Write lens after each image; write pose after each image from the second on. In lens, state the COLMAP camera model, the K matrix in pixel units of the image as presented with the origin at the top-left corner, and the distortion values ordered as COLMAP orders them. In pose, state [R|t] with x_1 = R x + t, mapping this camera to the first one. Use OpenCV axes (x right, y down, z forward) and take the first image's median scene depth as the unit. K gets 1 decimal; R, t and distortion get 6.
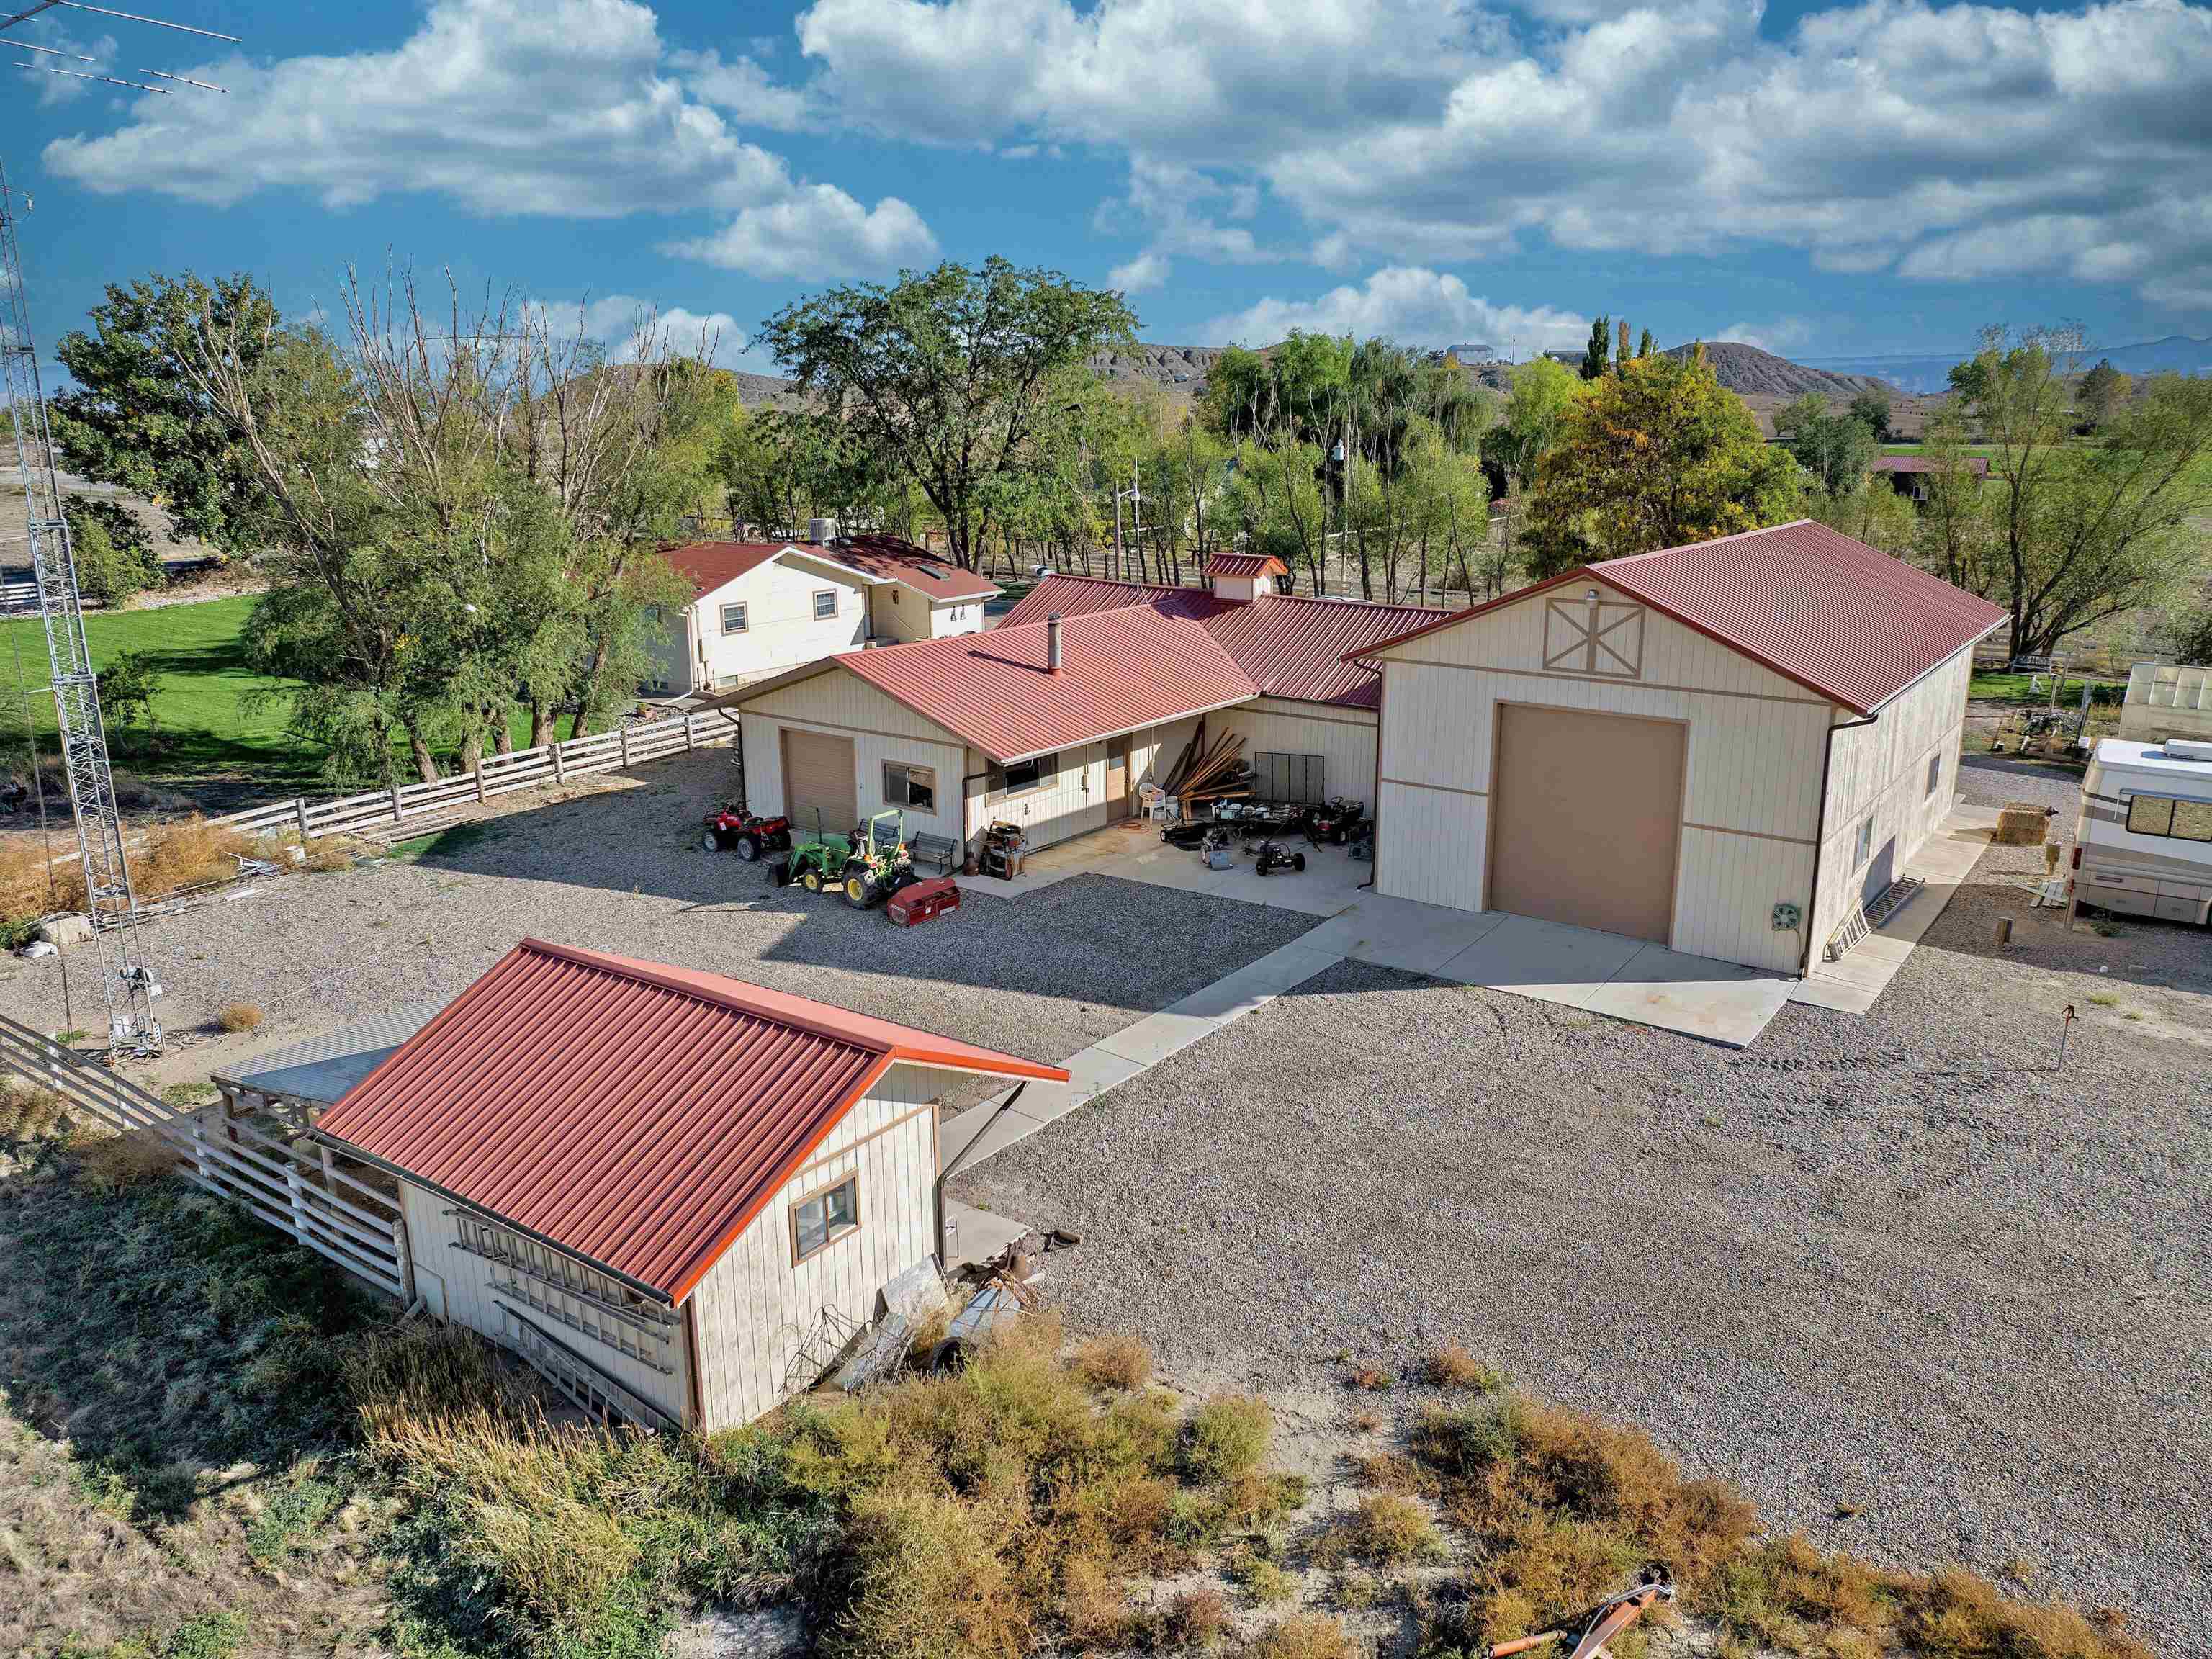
lens RADIAL K [[1549.1, 0, 1106.0], [0, 1549.1, 829.5], [0, 0, 1]] dist [-0.035340, -0.007814]
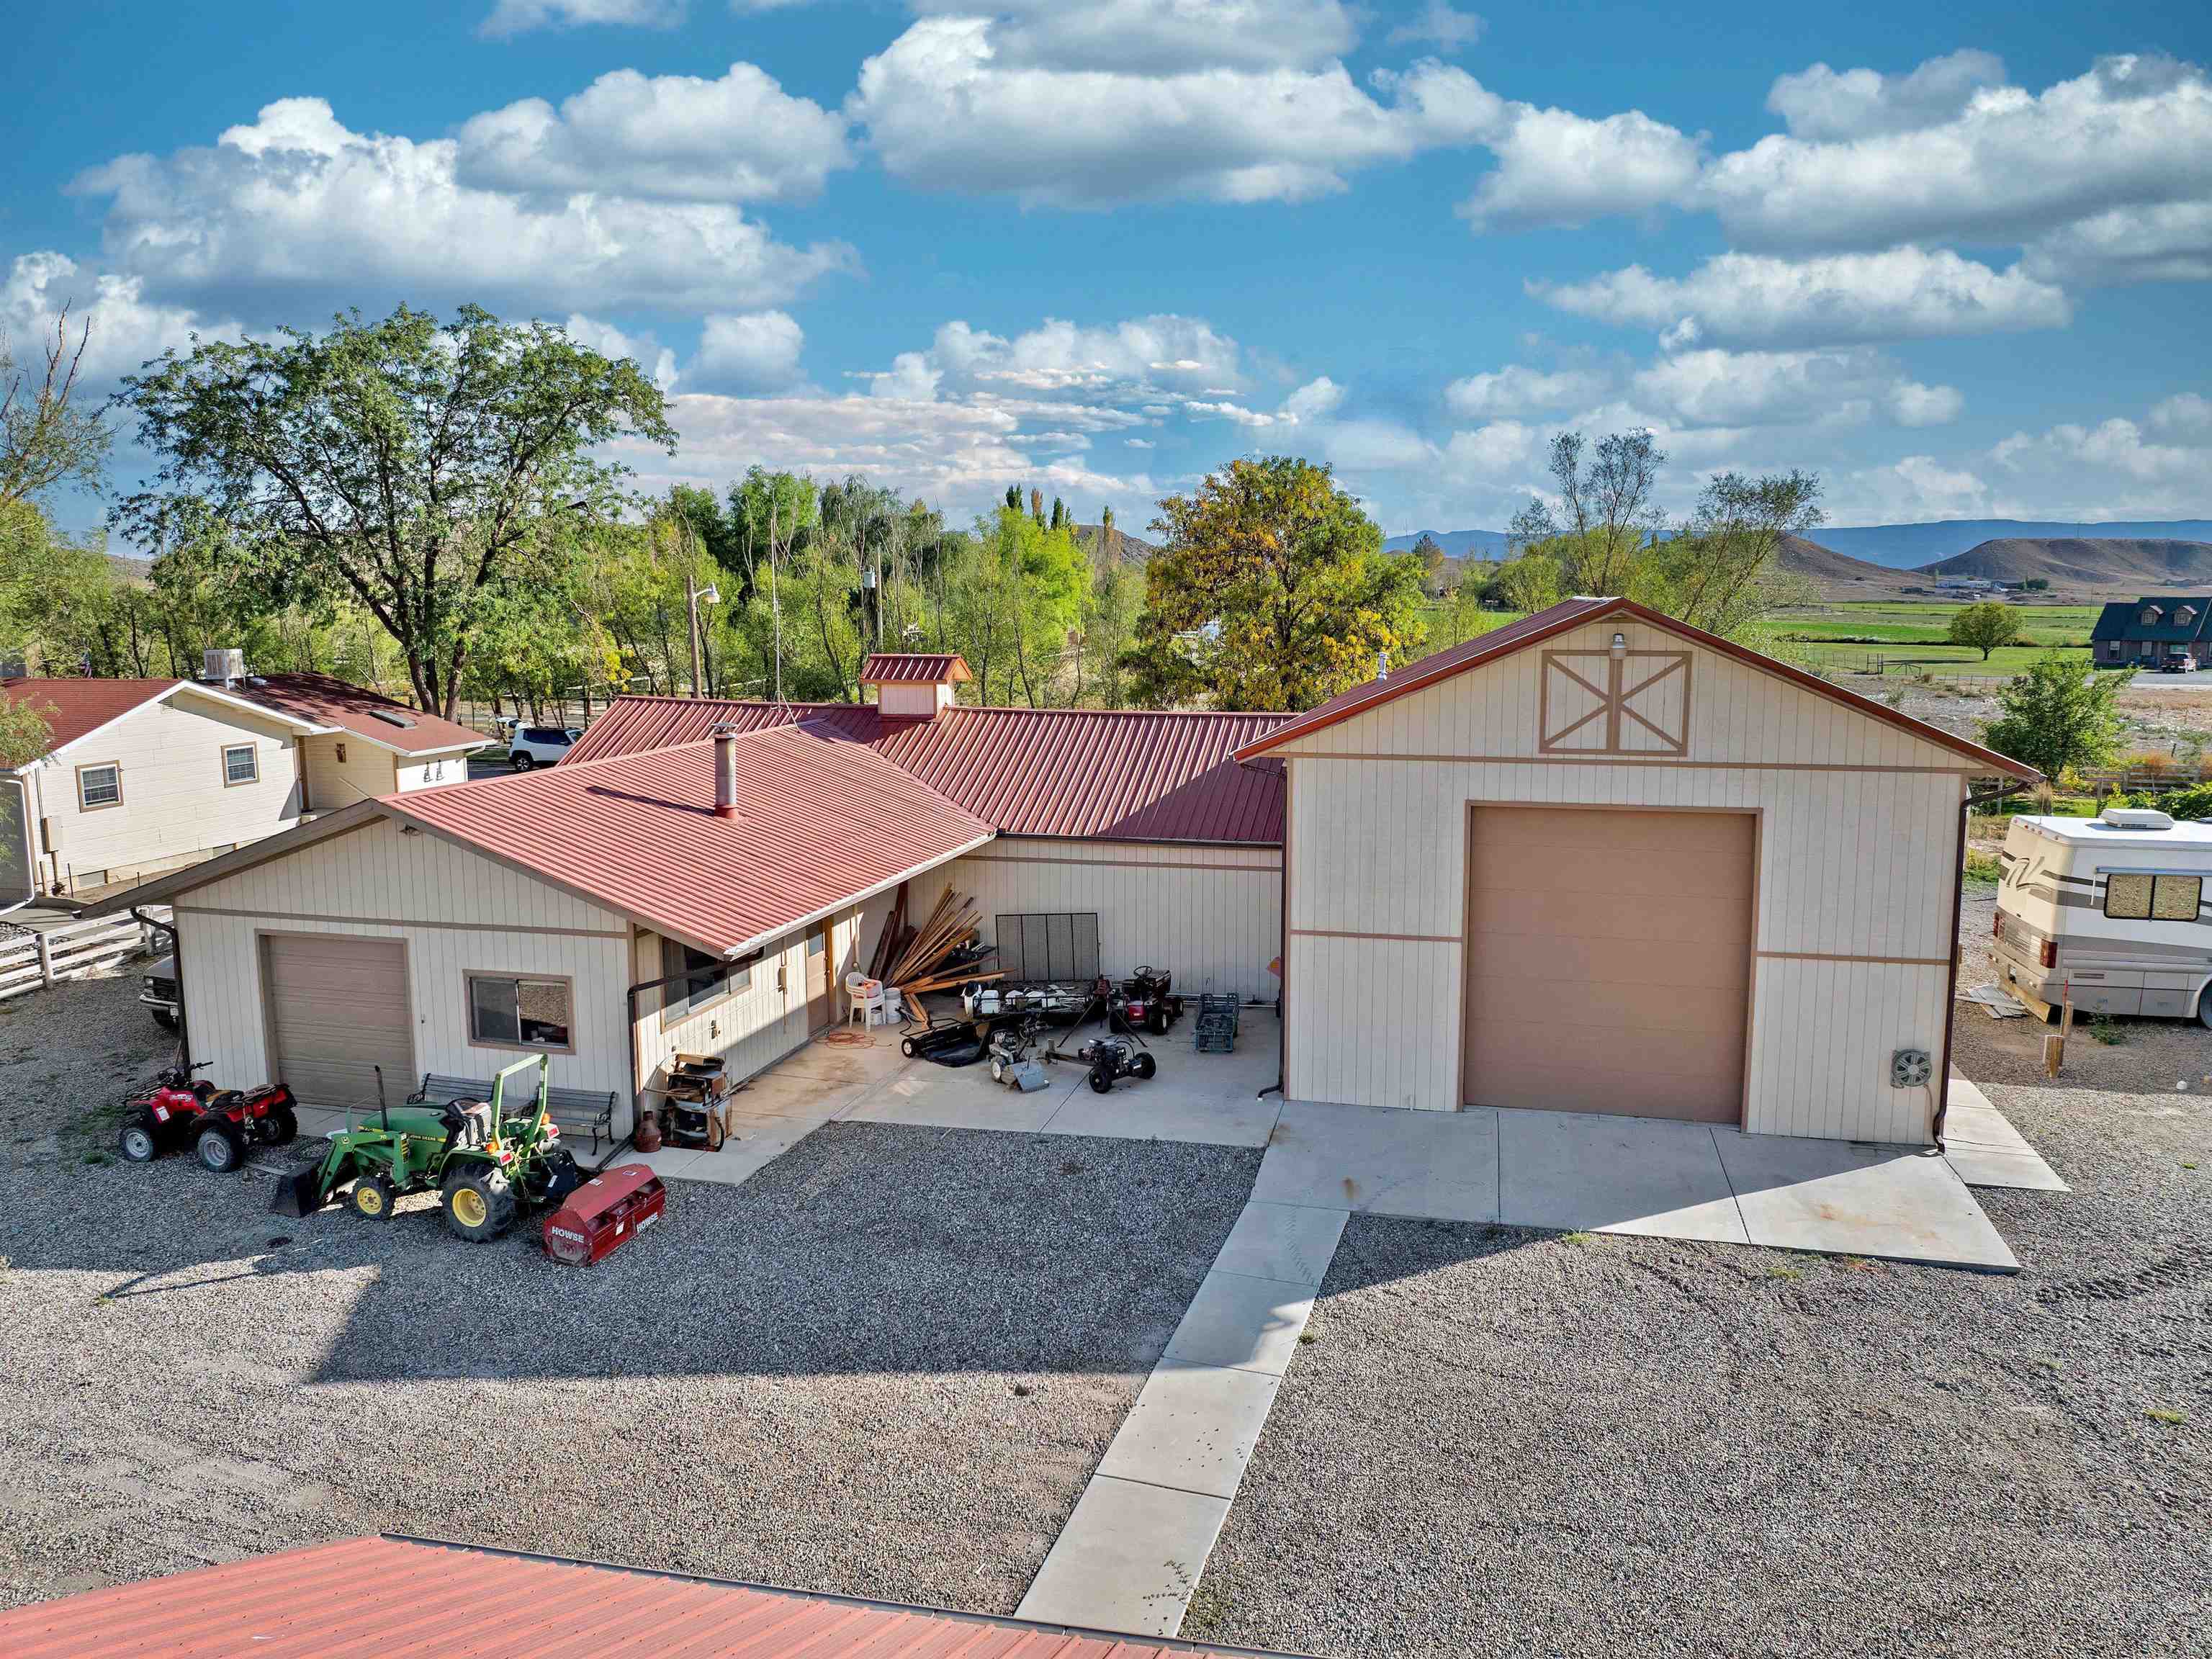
lens RADIAL K [[1549.1, 0, 1106.0], [0, 1549.1, 829.5], [0, 0, 1]] dist [-0.035340, -0.007814]
pose [[0.923448, -0.055221, 0.379729, -0.141874], [0.098413, 0.990574, -0.095275, -0.018527], [-0.370888, 0.125352, 0.920179, 0.367080]]
